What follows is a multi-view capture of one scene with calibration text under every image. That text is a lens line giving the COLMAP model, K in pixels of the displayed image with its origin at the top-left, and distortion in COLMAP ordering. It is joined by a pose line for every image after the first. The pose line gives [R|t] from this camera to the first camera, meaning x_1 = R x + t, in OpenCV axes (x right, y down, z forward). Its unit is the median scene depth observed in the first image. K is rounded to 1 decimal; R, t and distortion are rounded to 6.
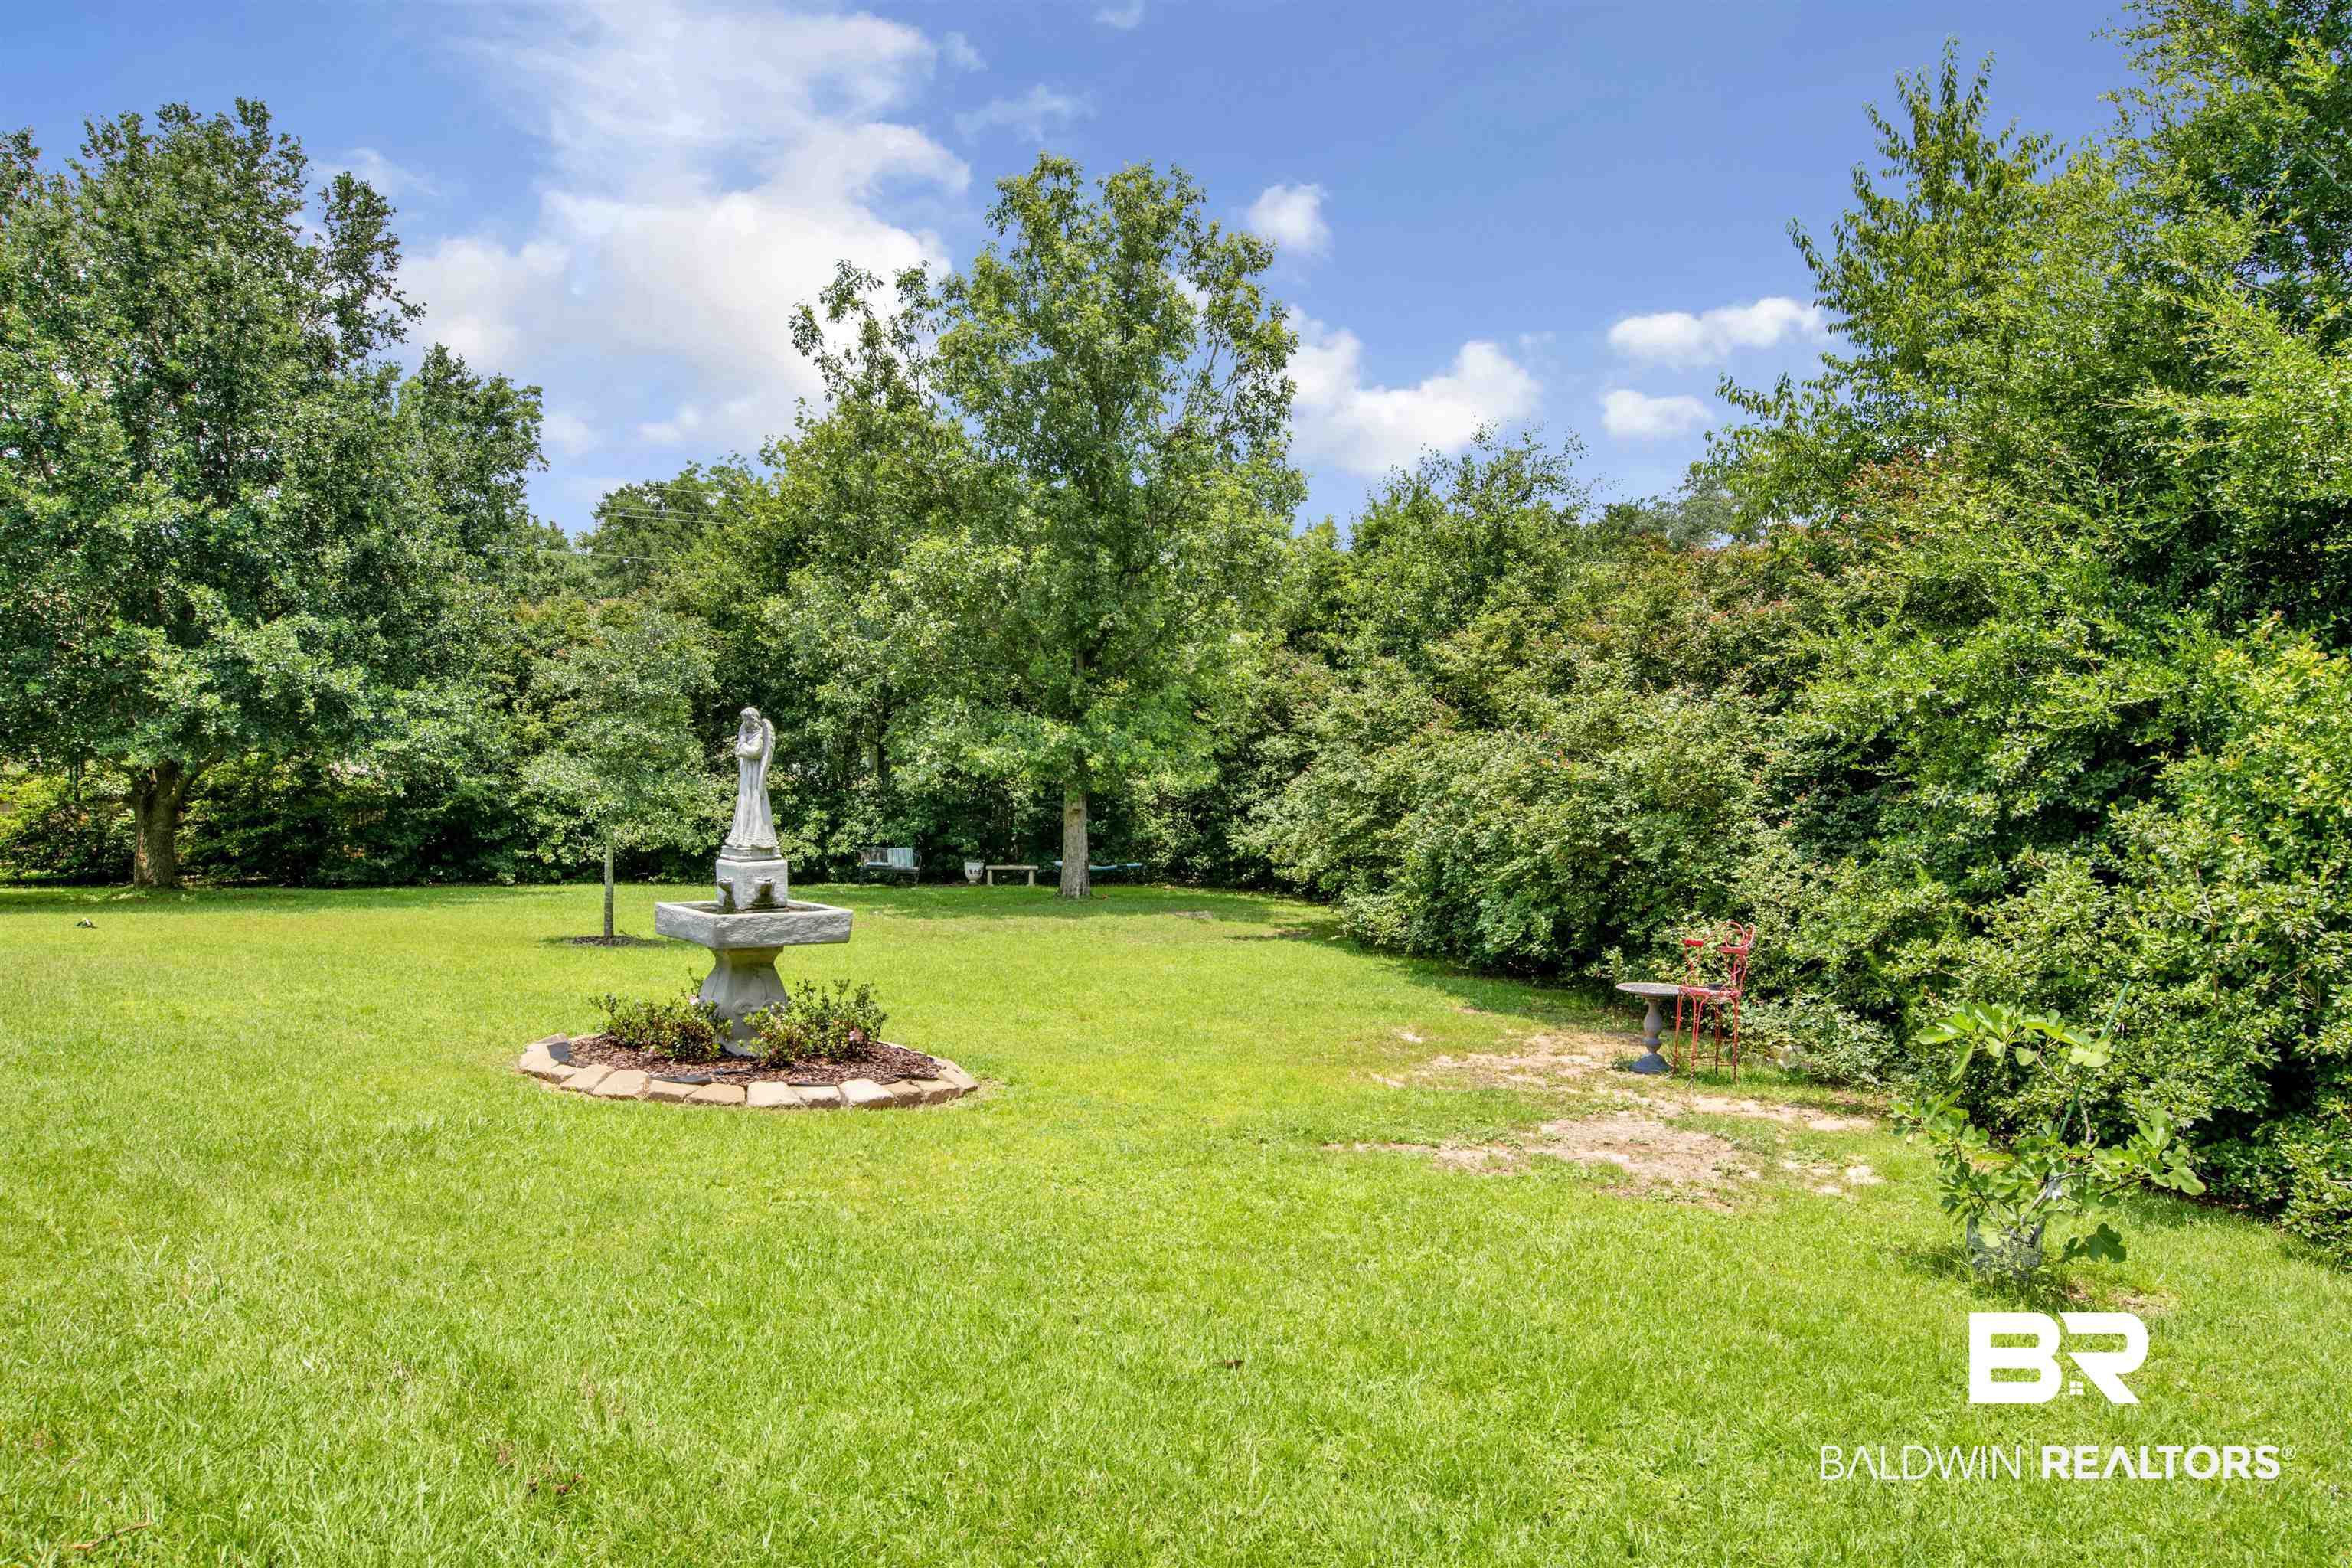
lens RADIAL K [[1413.4, 0, 1175.5], [0, 1413.4, 784.4], [0, 0, 1]] dist [-0.046280, -0.001511]
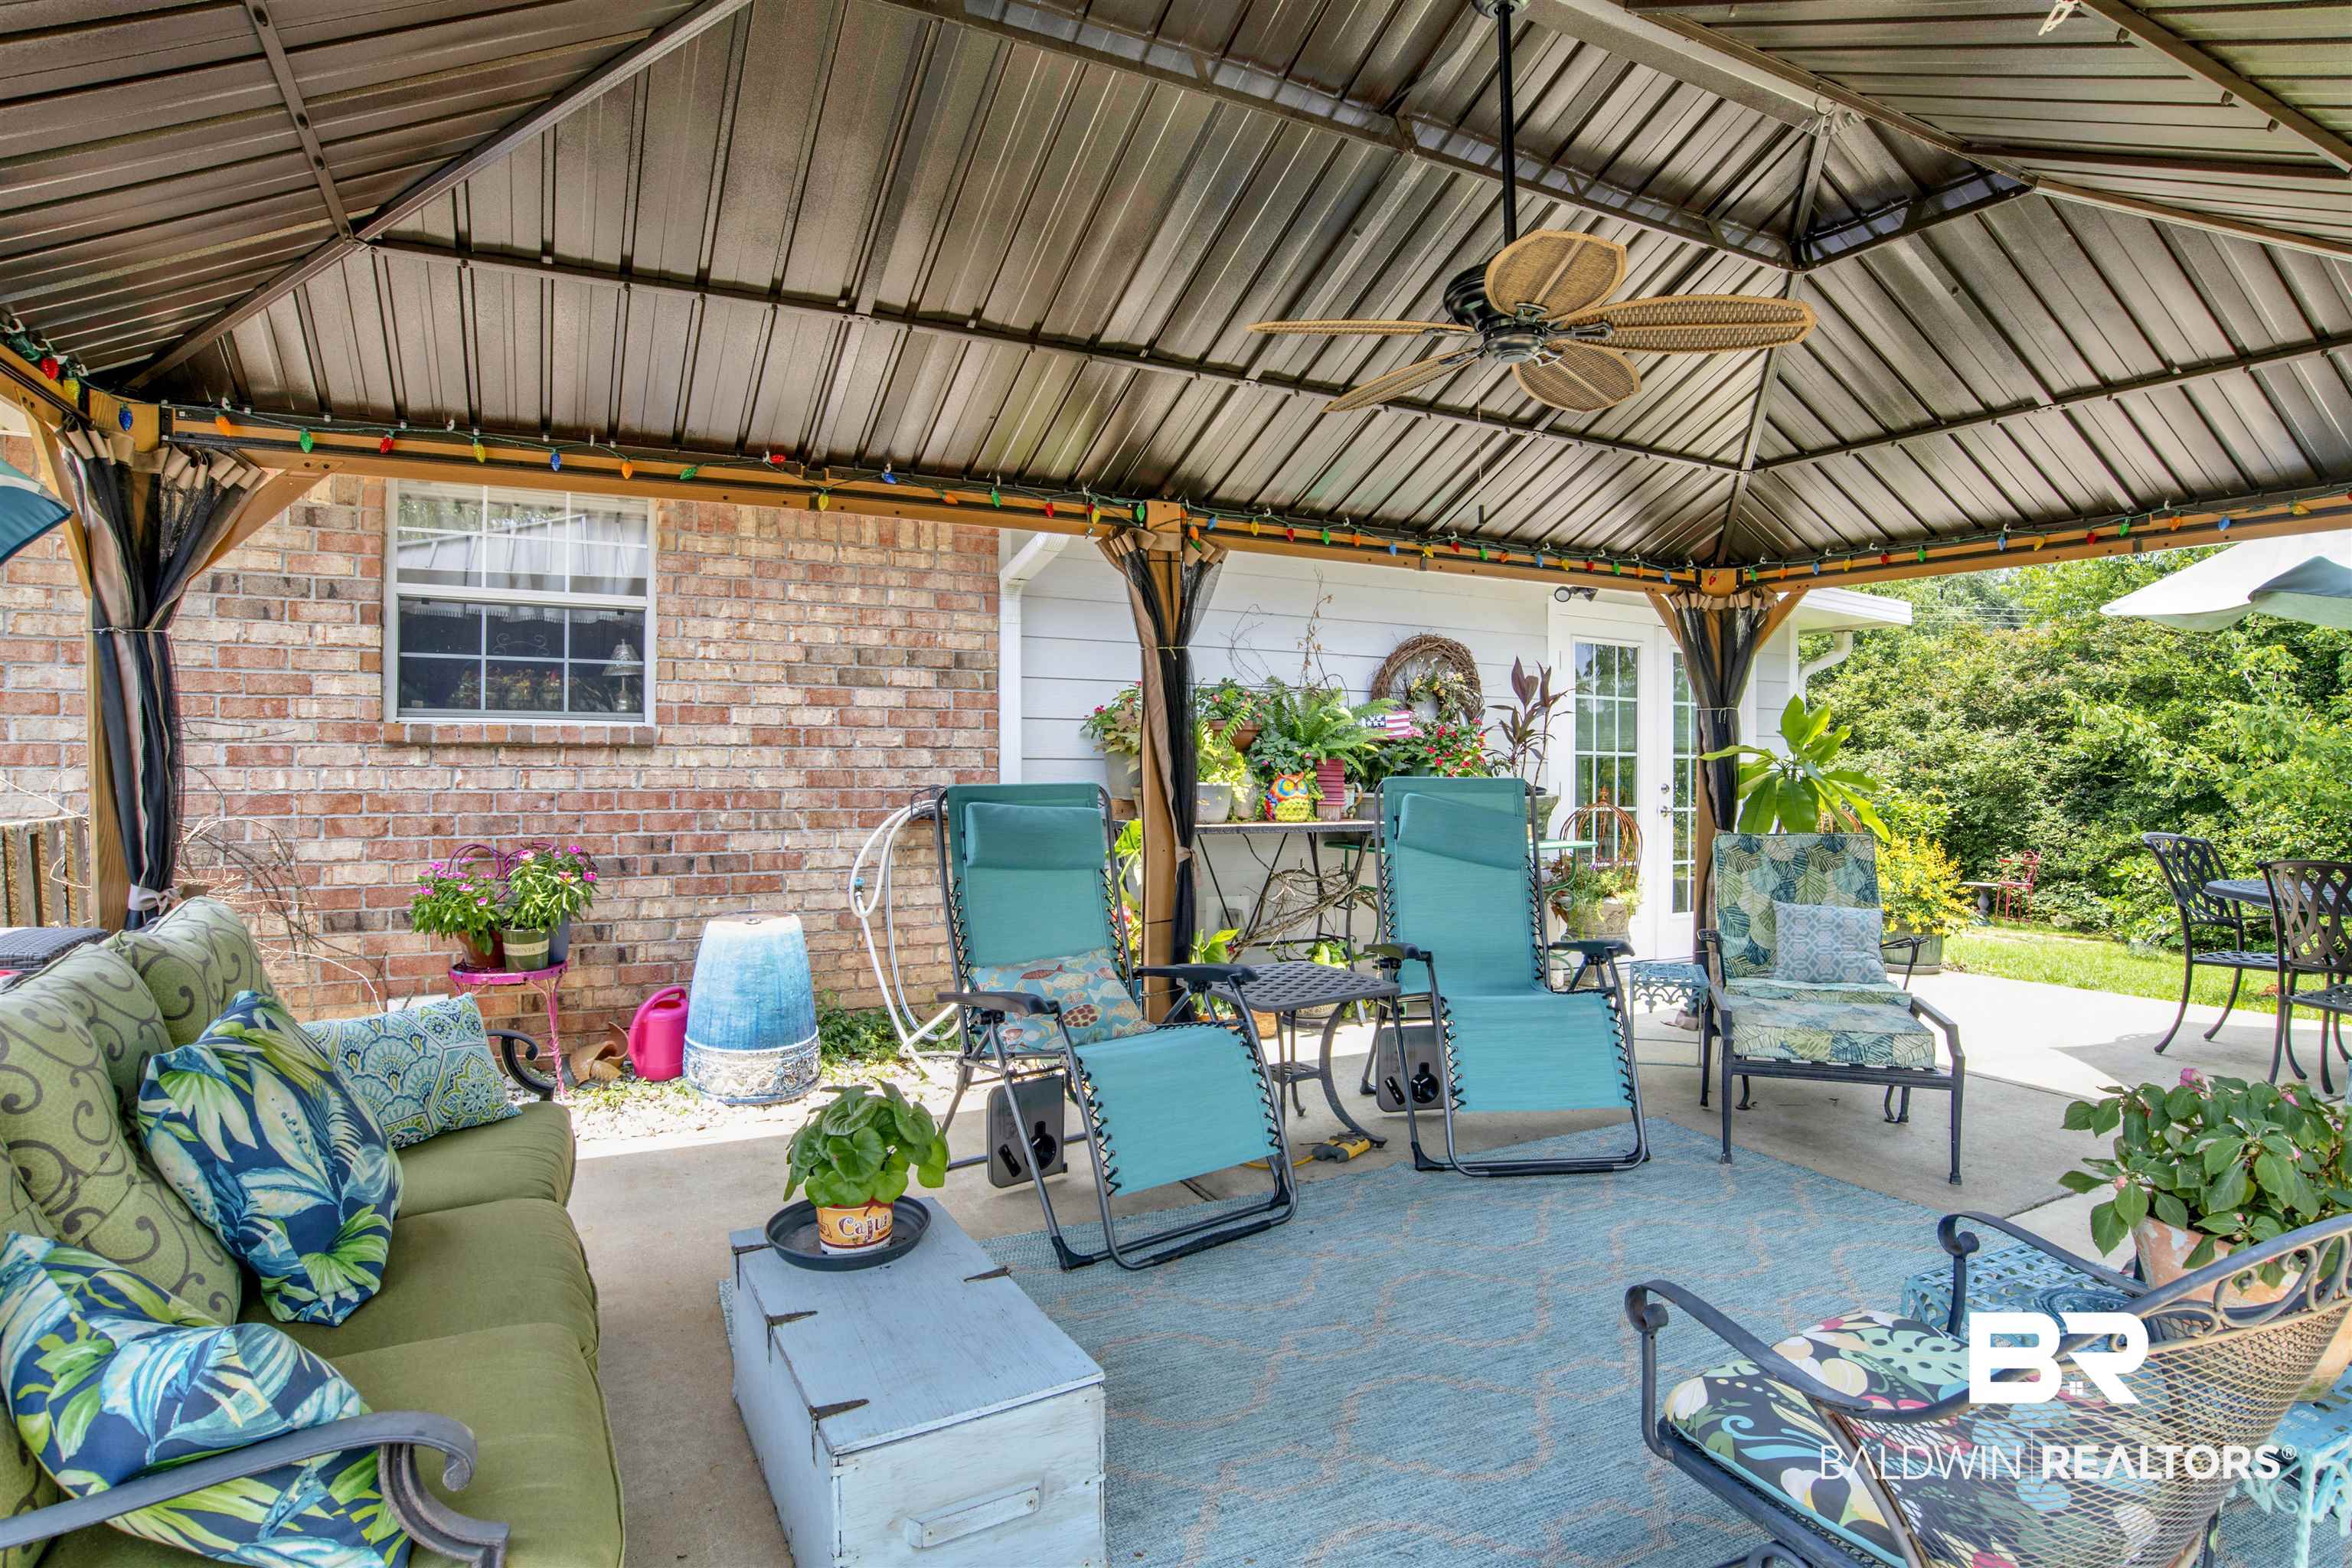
lens RADIAL K [[1249.4, 0, 1174.3], [0, 1249.4, 778.8], [0, 0, 1]] dist [-0.031137, 0.003384]
pose [[0.975330, 0.006984, -0.220641, -0.338040], [-0.007354, 0.999973, -0.000852, 0.005432], [0.220629, 0.002453, 0.975355, -0.822983]]
